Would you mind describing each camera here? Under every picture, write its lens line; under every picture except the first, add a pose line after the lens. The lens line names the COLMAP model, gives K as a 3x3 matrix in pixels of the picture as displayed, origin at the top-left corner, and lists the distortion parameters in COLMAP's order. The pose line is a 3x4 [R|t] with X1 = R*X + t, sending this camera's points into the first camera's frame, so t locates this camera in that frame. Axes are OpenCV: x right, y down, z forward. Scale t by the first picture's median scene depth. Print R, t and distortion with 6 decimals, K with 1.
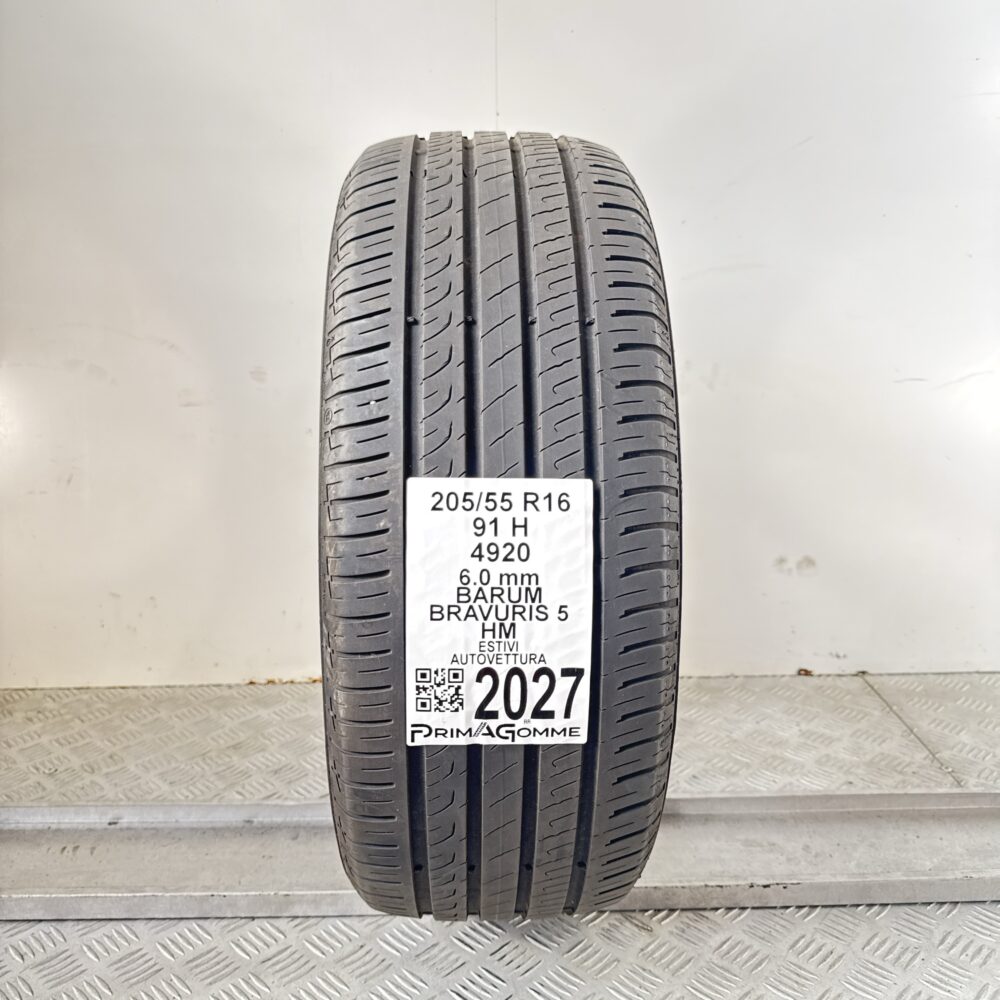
lens RADIAL K [[924.5, 0, 500.0], [0, 924.5, 500.0], [0, 0, 1]] dist [0.148125, -0.432062]
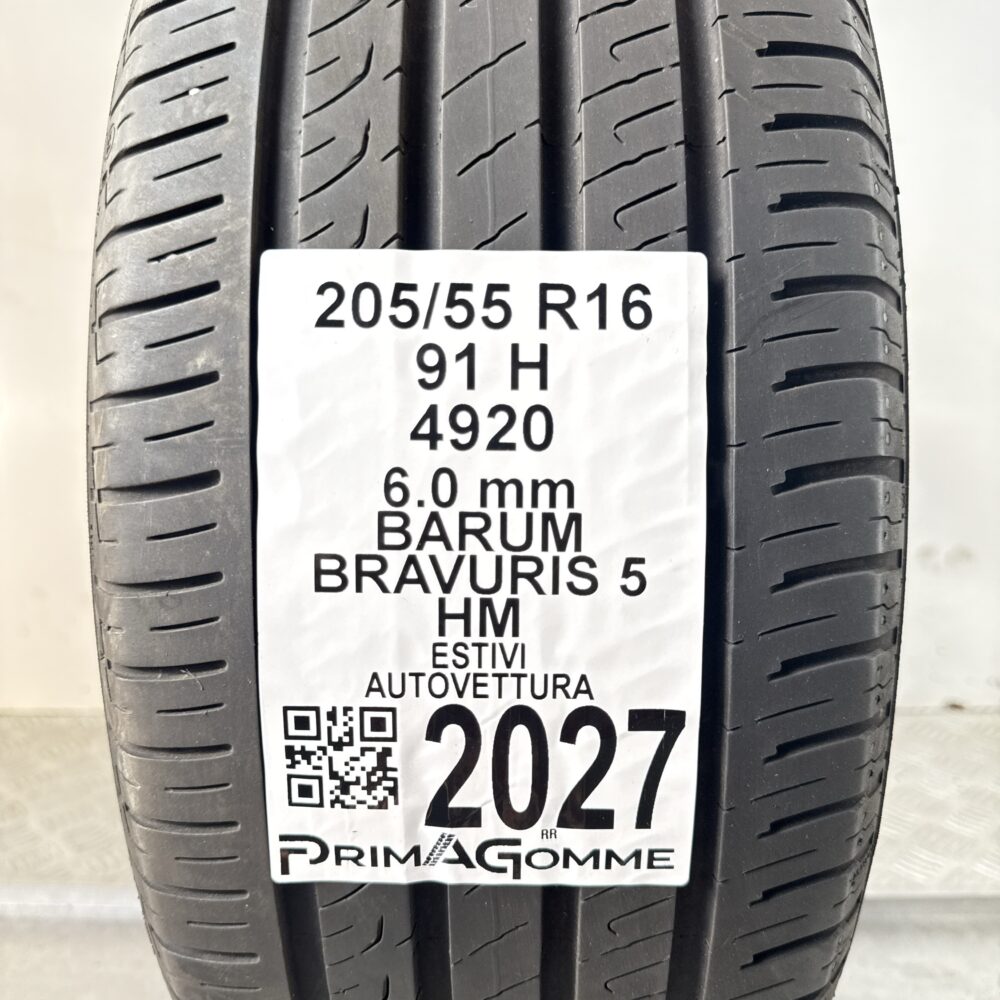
lens RADIAL K [[924.5, 0, 500.0], [0, 924.5, 500.0], [0, 0, 1]] dist [0.148125, -0.432062]
pose [[0.998232, 0.001655, -0.059421, 0.032765], [-0.003173, 0.999671, -0.025463, 0.098190], [0.059359, 0.025607, 0.997908, 0.580123]]
